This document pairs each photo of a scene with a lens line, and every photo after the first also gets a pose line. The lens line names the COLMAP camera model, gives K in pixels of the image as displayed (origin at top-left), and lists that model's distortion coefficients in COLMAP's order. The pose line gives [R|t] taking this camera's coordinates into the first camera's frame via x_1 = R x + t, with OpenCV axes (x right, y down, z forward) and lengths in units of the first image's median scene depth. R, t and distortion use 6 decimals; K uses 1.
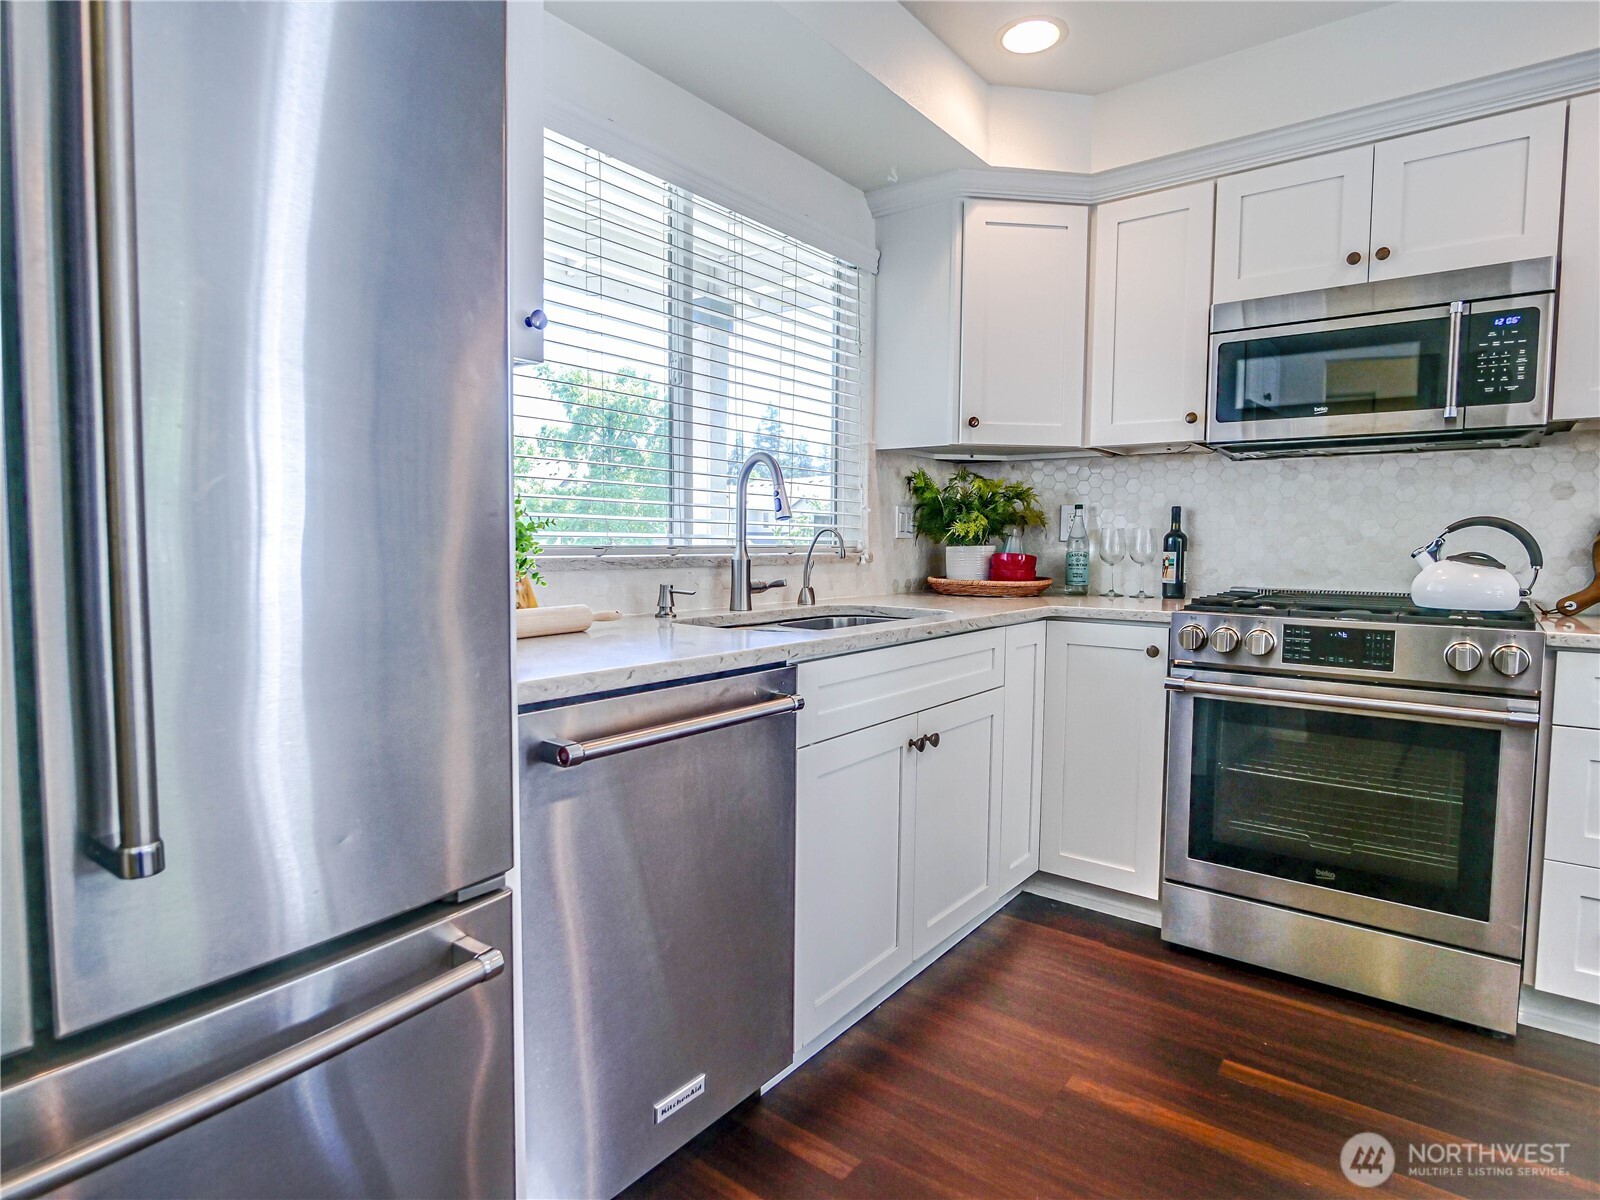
lens RADIAL K [[874.8, 0, 803.8], [0, 874.8, 599.4], [0, 0, 1]] dist [-0.007609, 0.000422]
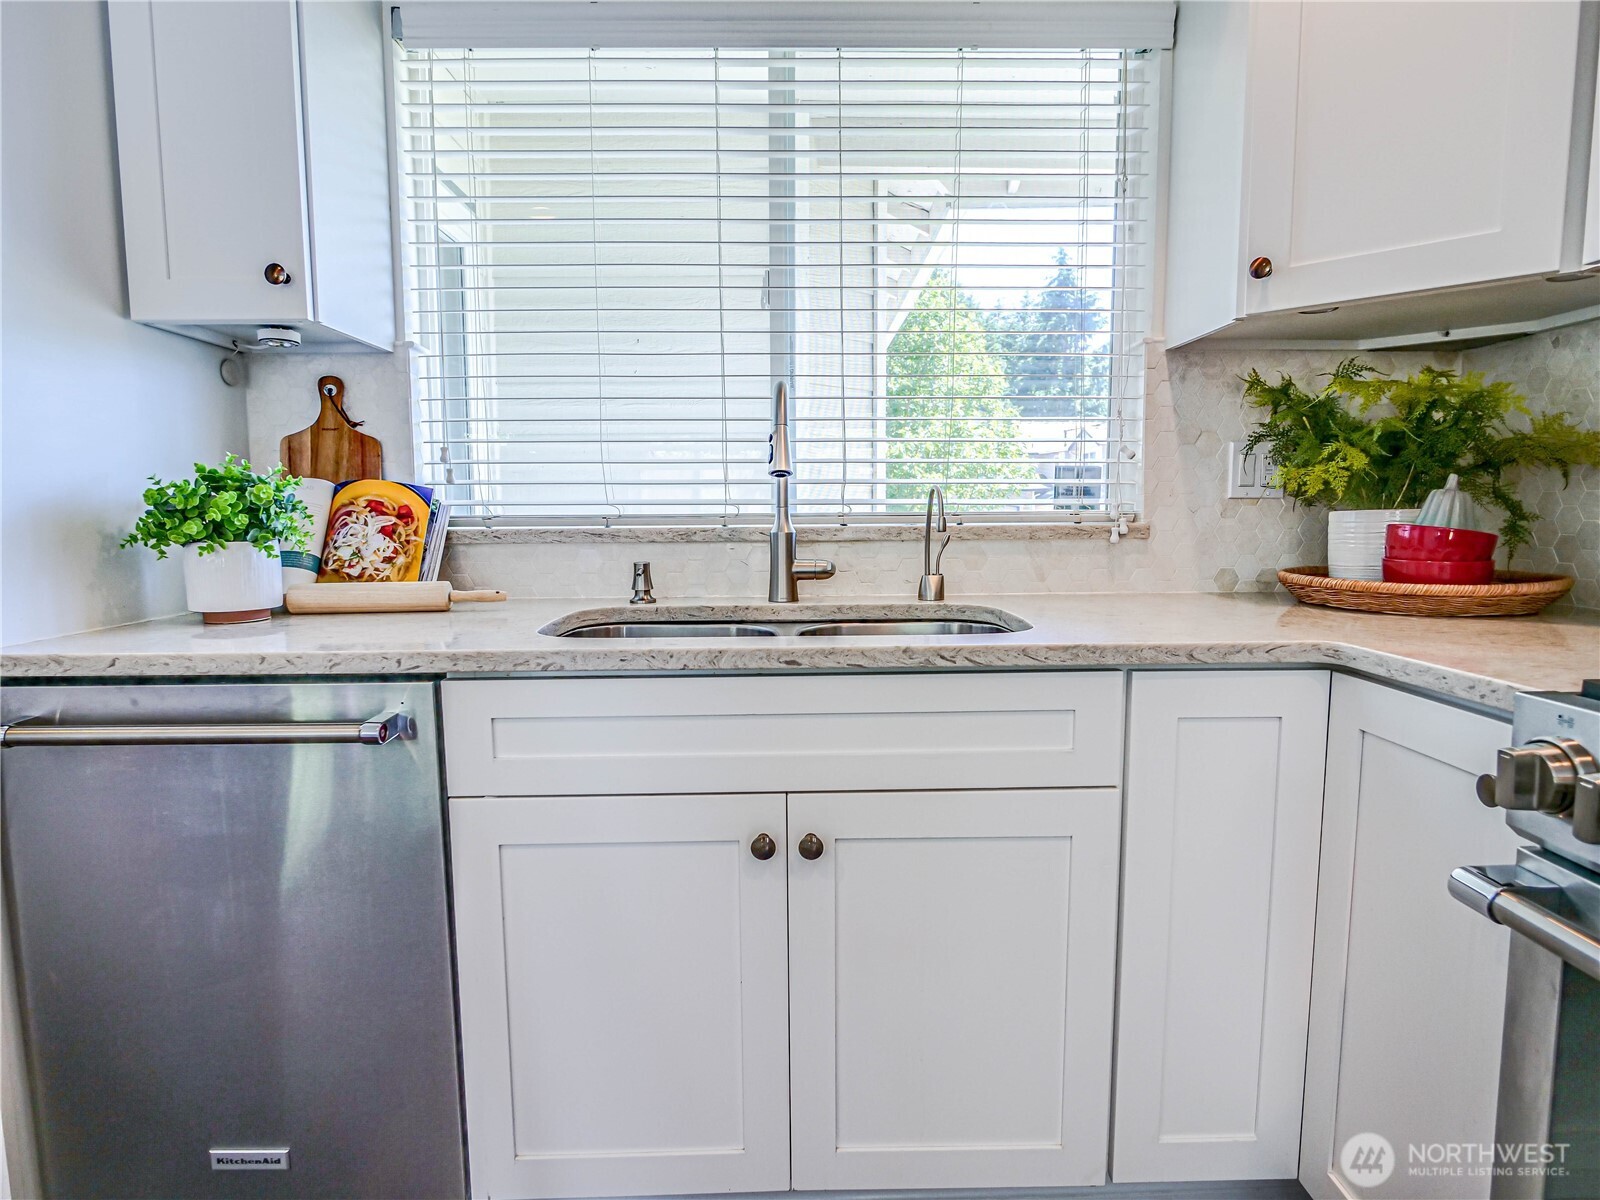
lens RADIAL K [[874.8, 0, 800.1], [0, 874.8, 595.9], [0, 0, 1]] dist [-0.007609, 0.000422]
pose [[0.619245, 0.067659, -0.782278, 0.496110], [-0.041697, 0.997708, 0.053284, -0.031259], [0.784090, -0.000378, 0.620647, 0.533062]]
